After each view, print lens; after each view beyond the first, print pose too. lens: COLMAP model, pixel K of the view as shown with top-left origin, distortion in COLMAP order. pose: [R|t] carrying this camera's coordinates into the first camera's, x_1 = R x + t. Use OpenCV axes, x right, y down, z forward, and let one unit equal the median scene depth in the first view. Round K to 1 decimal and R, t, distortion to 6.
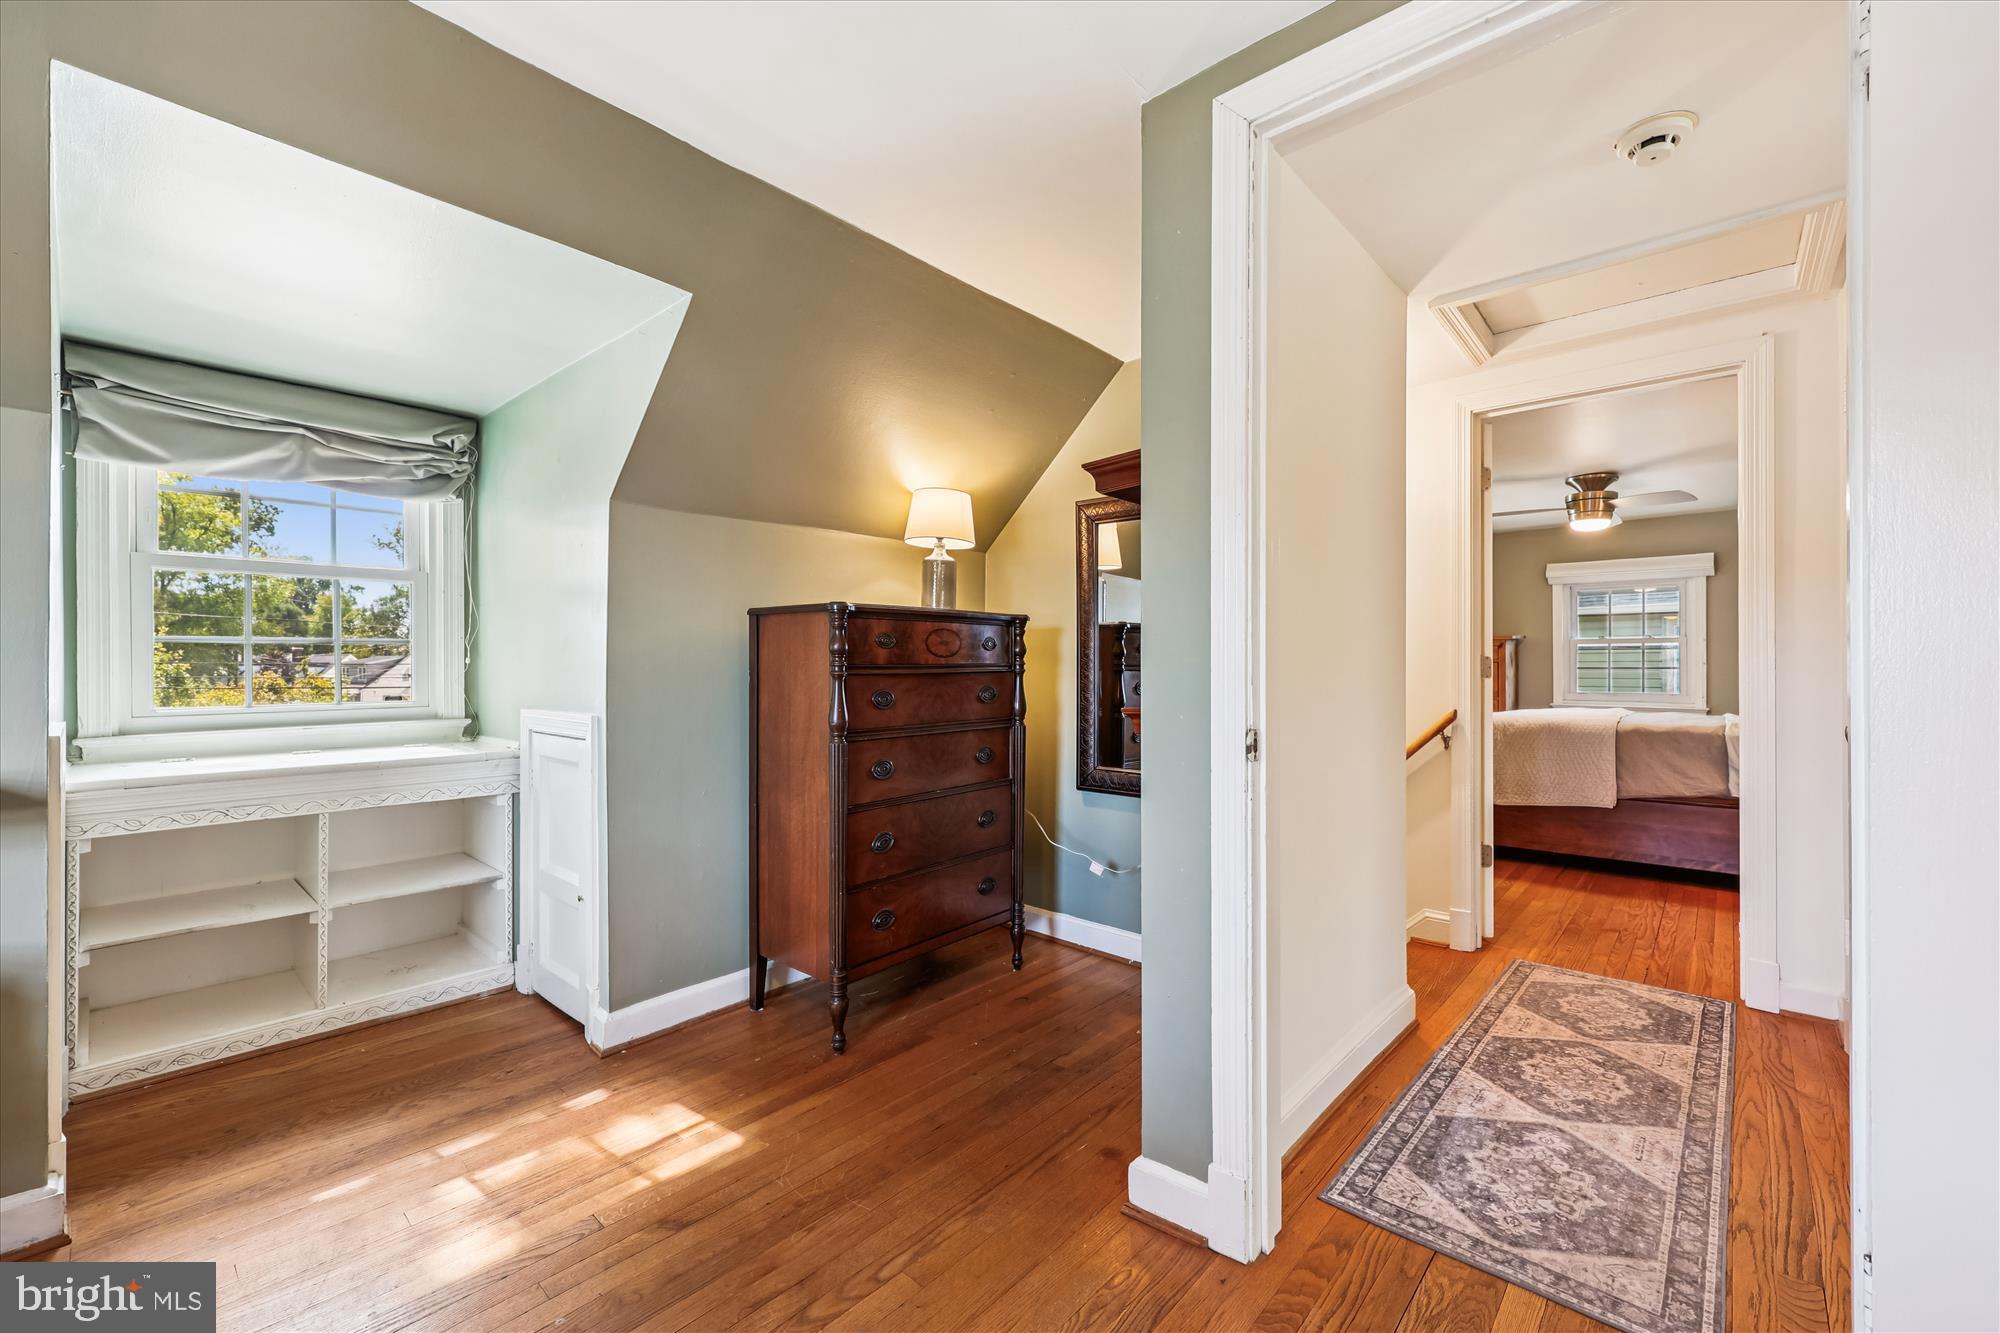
lens RADIAL K [[810.2, 0, 993.3], [0, 810.2, 665.8], [0, 0, 1]] dist [0.000135, 0.000631]
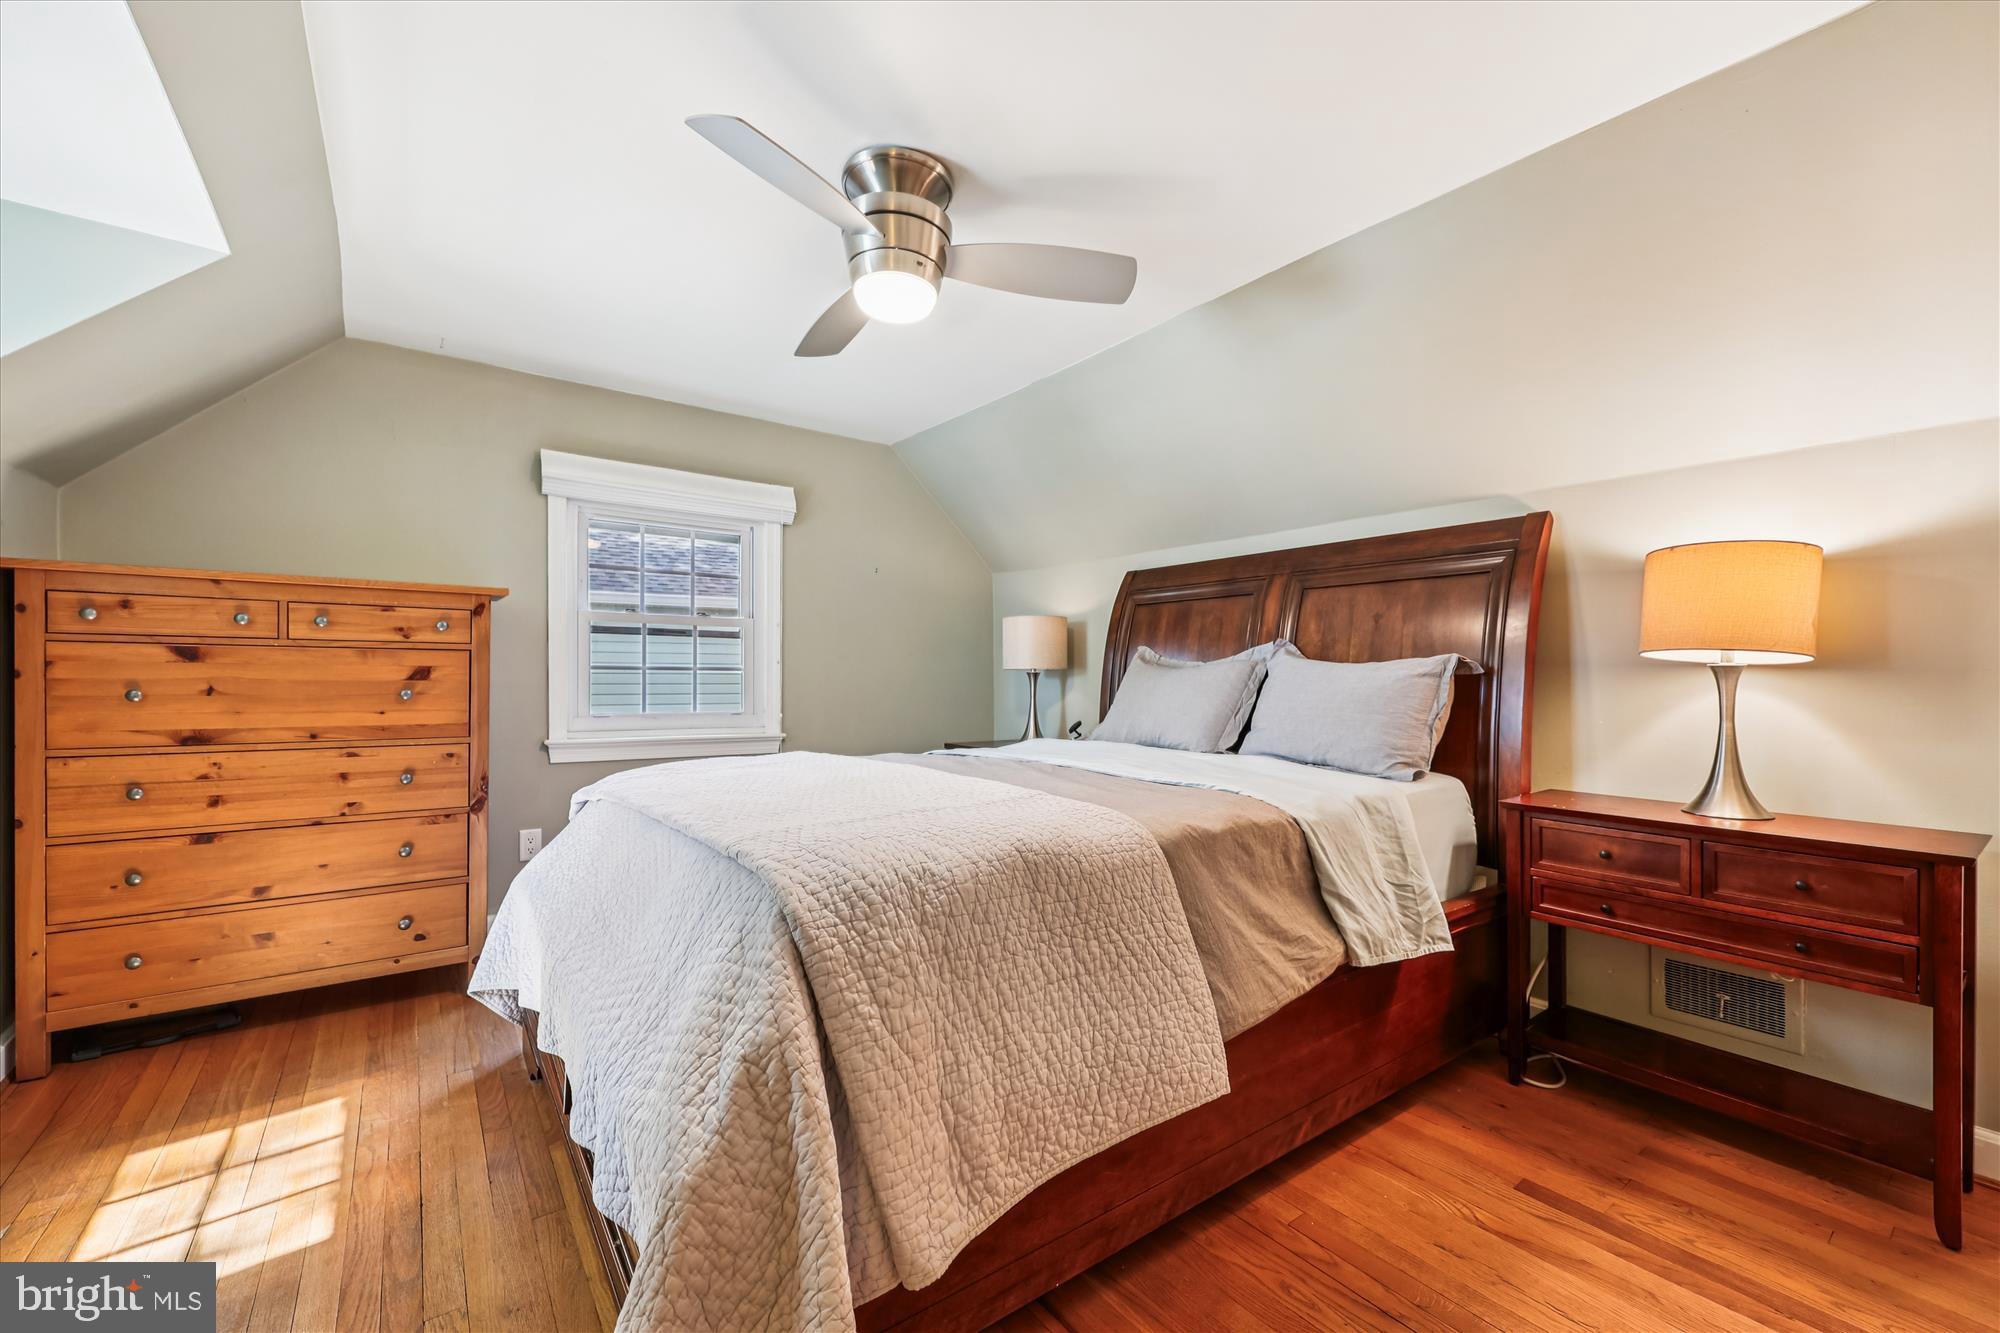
lens RADIAL K [[810.2, 0, 1011.7], [0, 810.2, 674.5], [0, 0, 1]] dist [0.000135, 0.000631]
pose [[0.184798, 0.002822, 0.982772, 0.367562], [-0.006155, 0.999980, -0.001714, 0.007784], [-0.982757, -0.005732, 0.184812, 0.874449]]
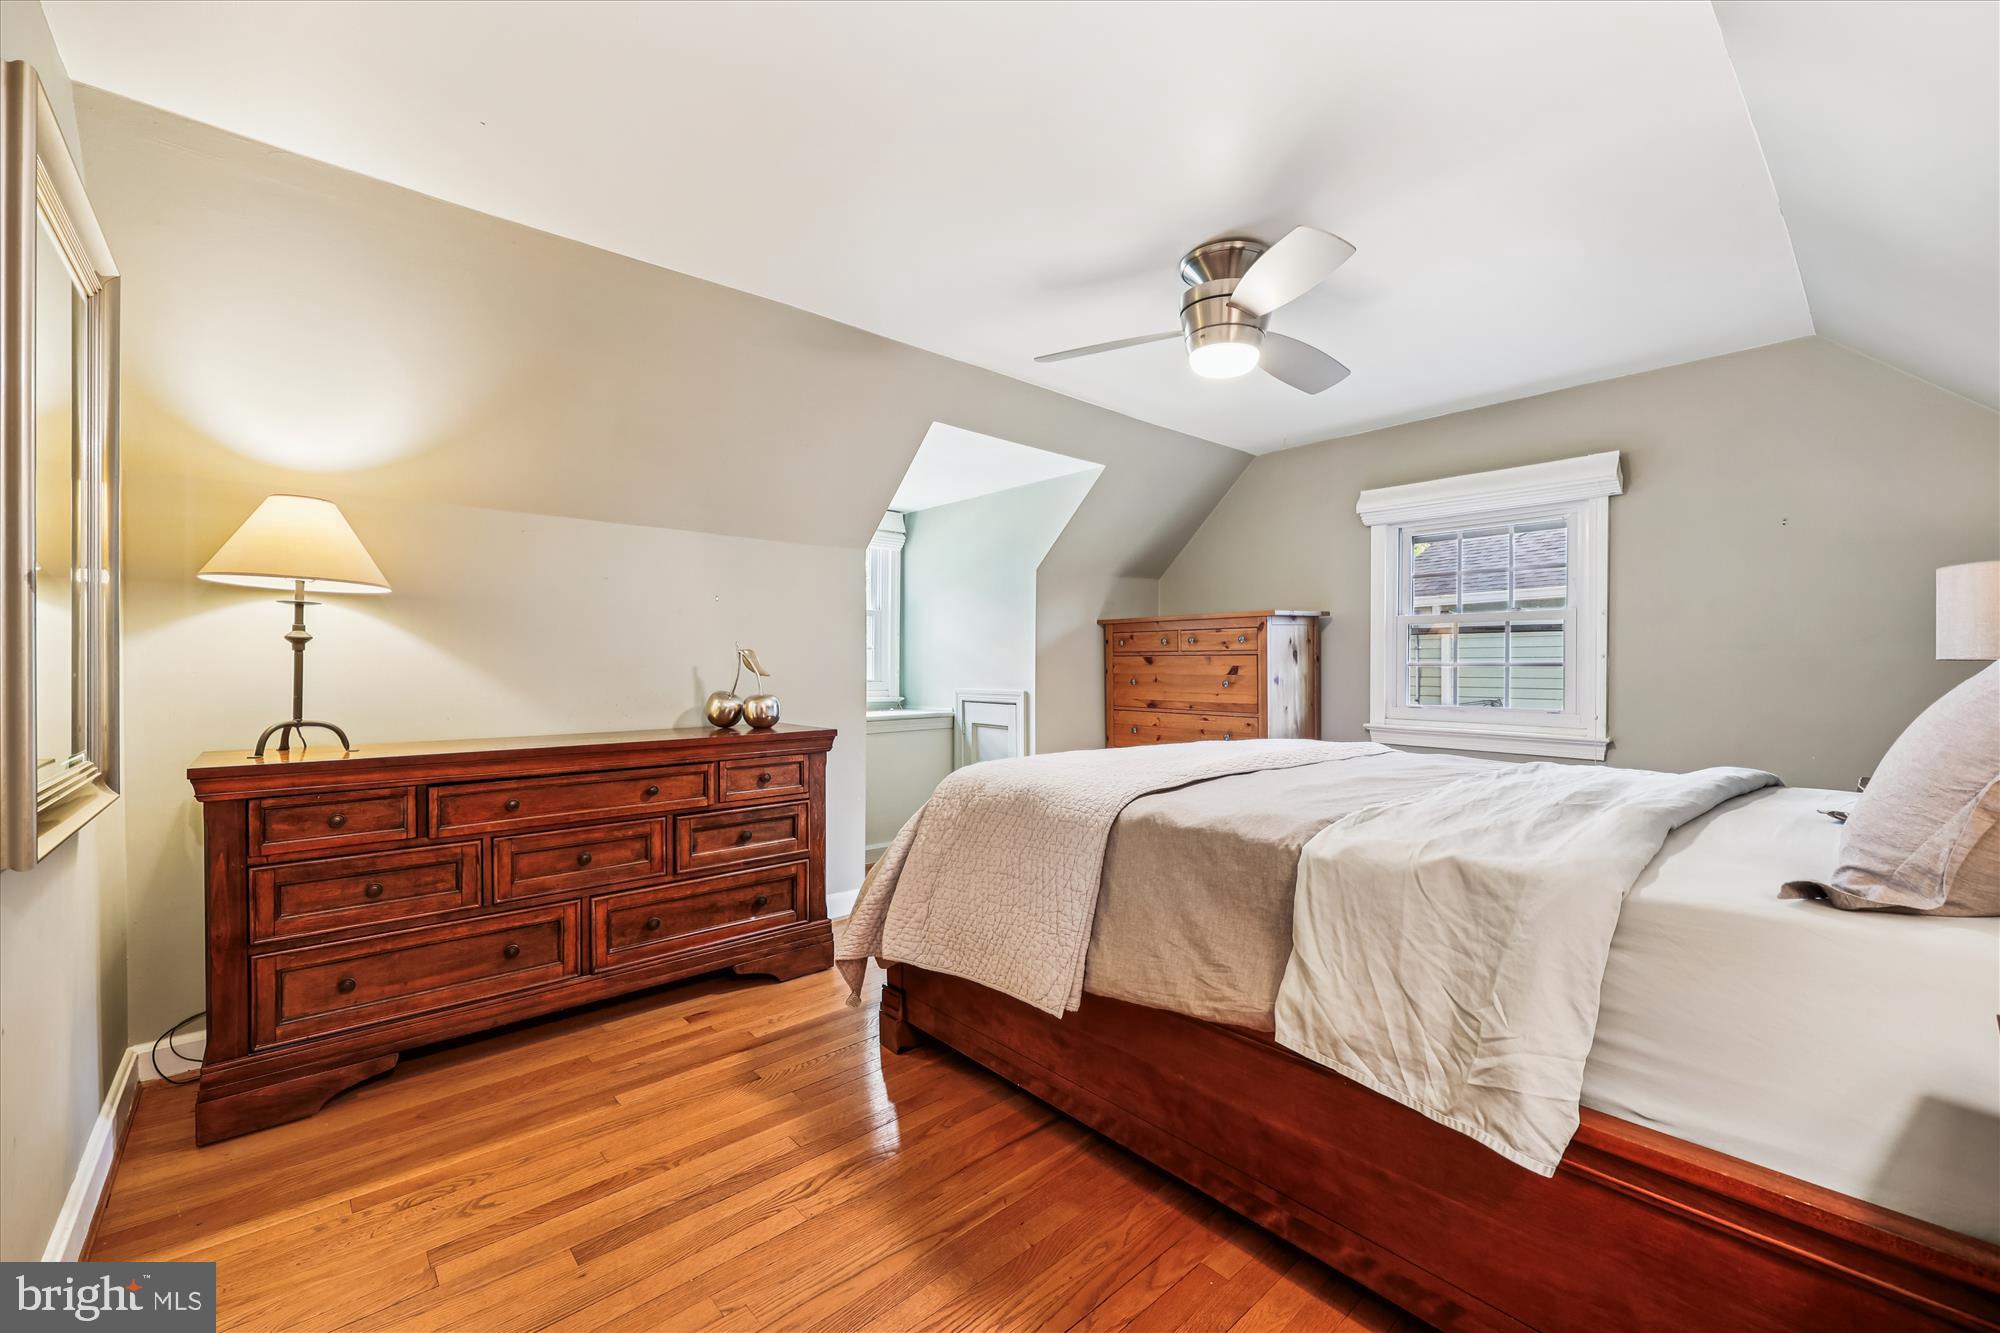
lens RADIAL K [[810.2, 0, 1015.0], [0, 810.2, 669.7], [0, 0, 1]] dist [0.000135, 0.000631]
pose [[0.995420, -0.000282, -0.095602, 0.664003], [0.000659, 0.999992, 0.003911, 0.004629], [0.095600, -0.003956, 0.995412, 0.522311]]
